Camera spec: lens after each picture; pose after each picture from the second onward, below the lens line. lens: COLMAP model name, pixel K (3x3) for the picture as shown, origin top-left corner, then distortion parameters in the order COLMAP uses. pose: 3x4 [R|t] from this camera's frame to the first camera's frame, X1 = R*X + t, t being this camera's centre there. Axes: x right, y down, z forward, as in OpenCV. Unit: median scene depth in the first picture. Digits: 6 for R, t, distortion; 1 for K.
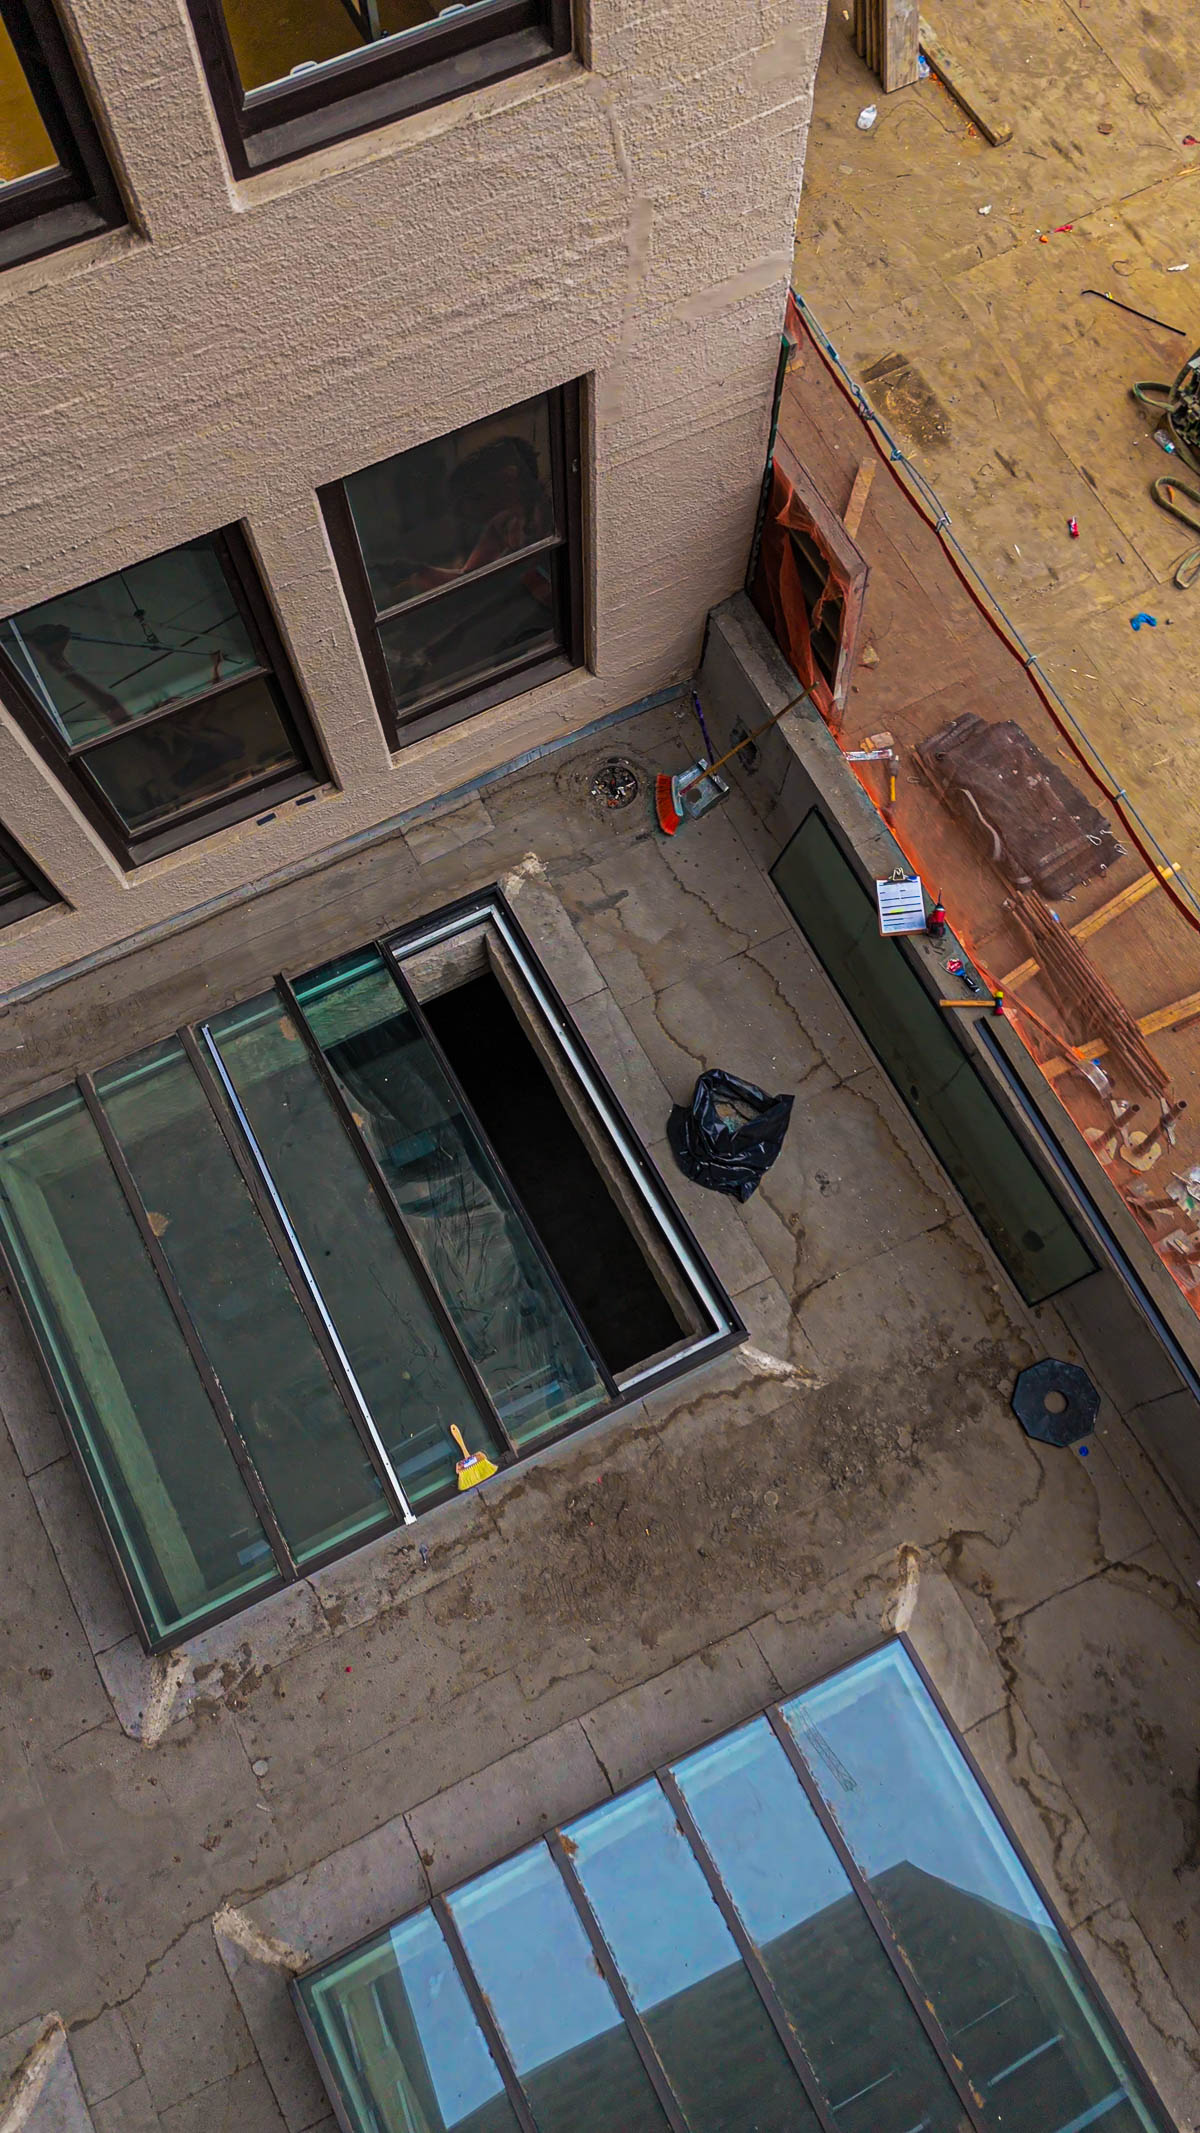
lens RADIAL K [[1559.5, 0, 600.0], [0, 1559.5, 1066.5], [0, 0, 1]] dist [0.082335, -0.077694]
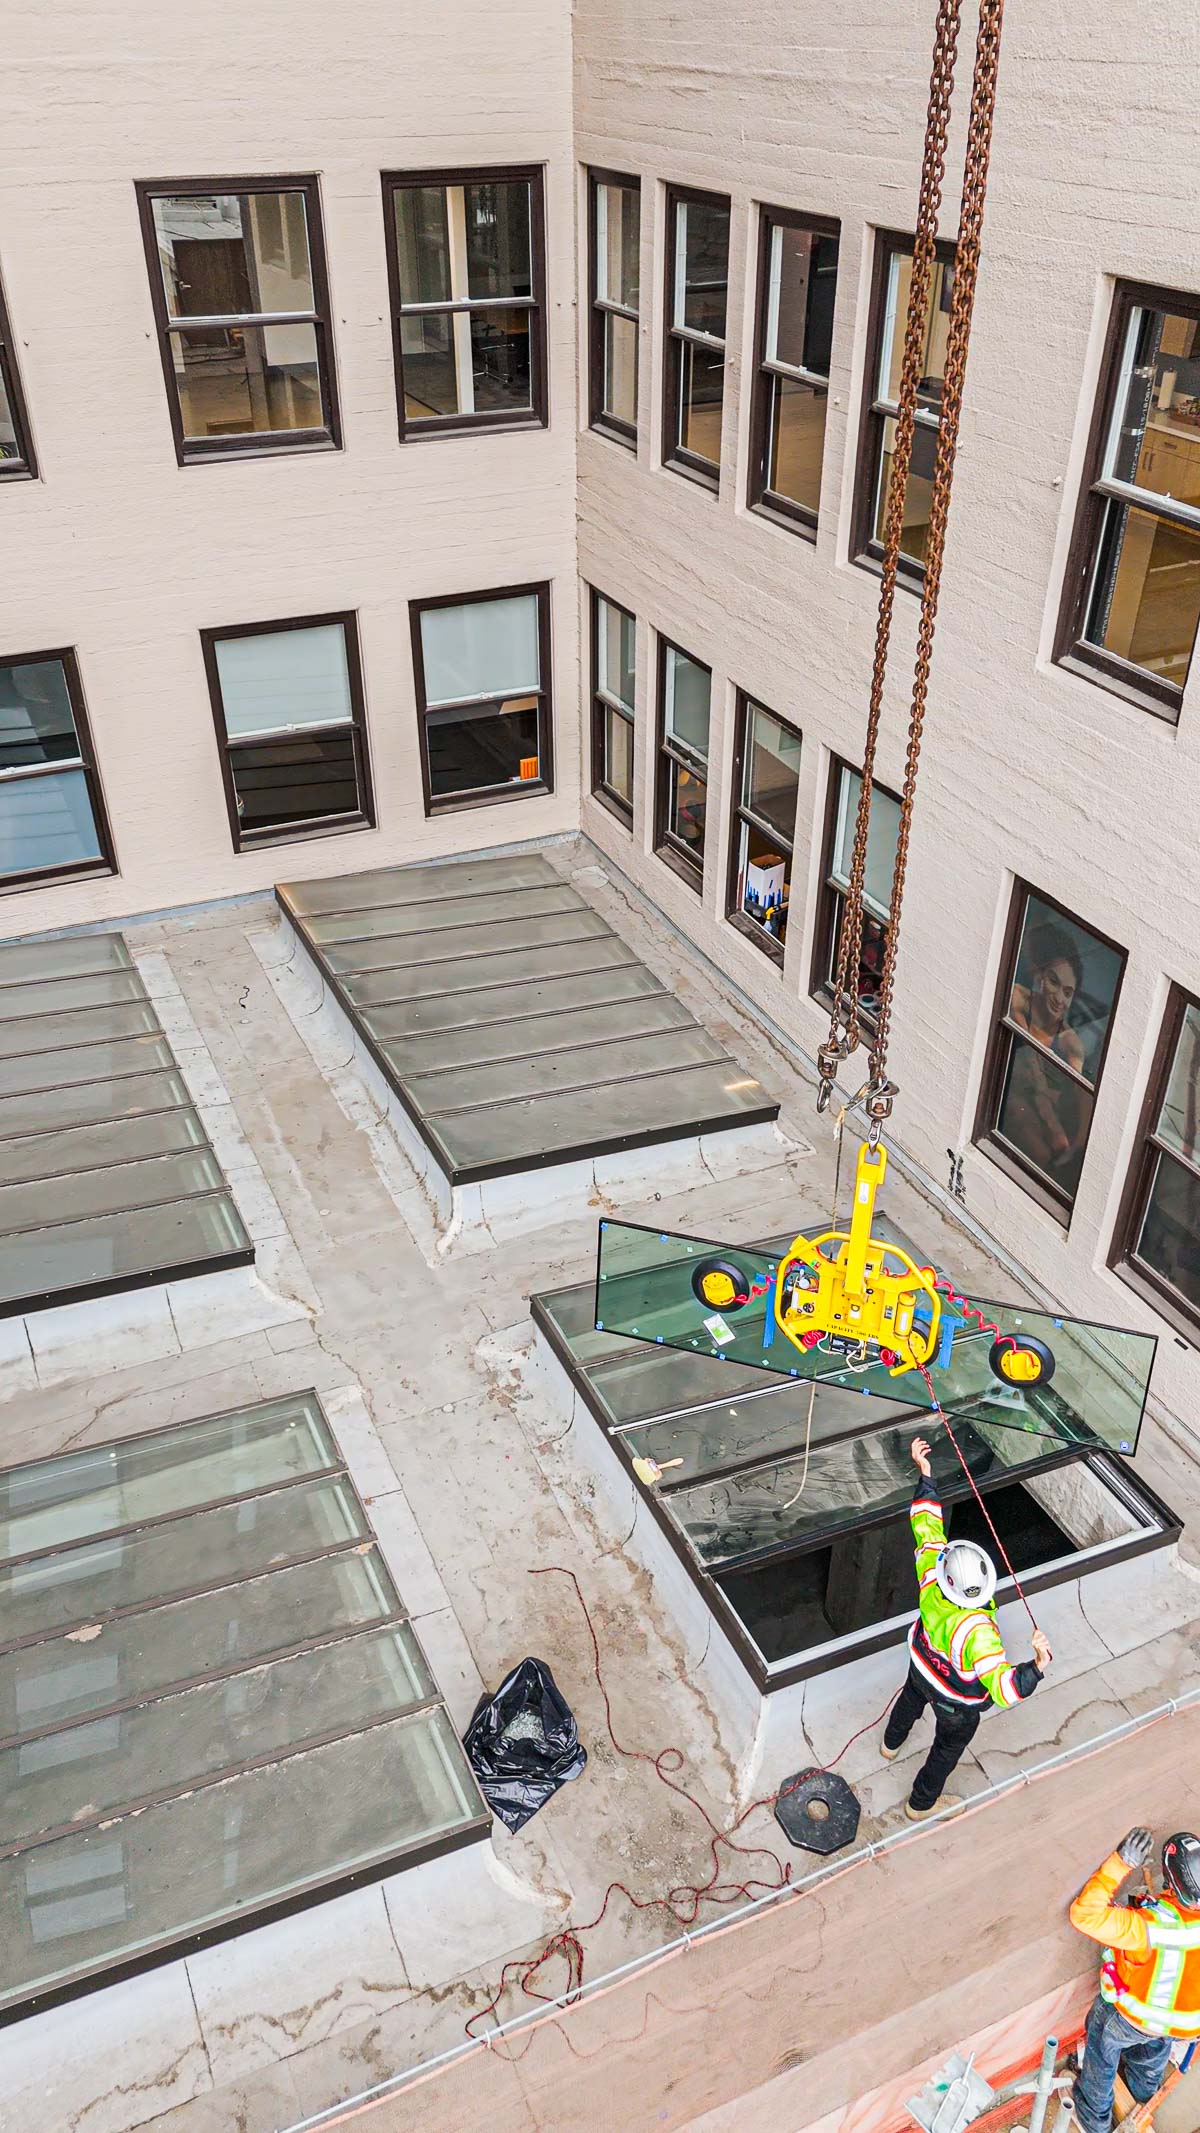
lens RADIAL K [[1559.5, 0, 600.0], [0, 1559.5, 1066.5], [0, 0, 1]] dist [0.082335, -0.077694]
pose [[-0.044083, 0.571033, -0.819743, 0.719307], [-0.953295, 0.221378, 0.205477, -0.032402], [0.298807, 0.790515, 0.534604, 0.064641]]
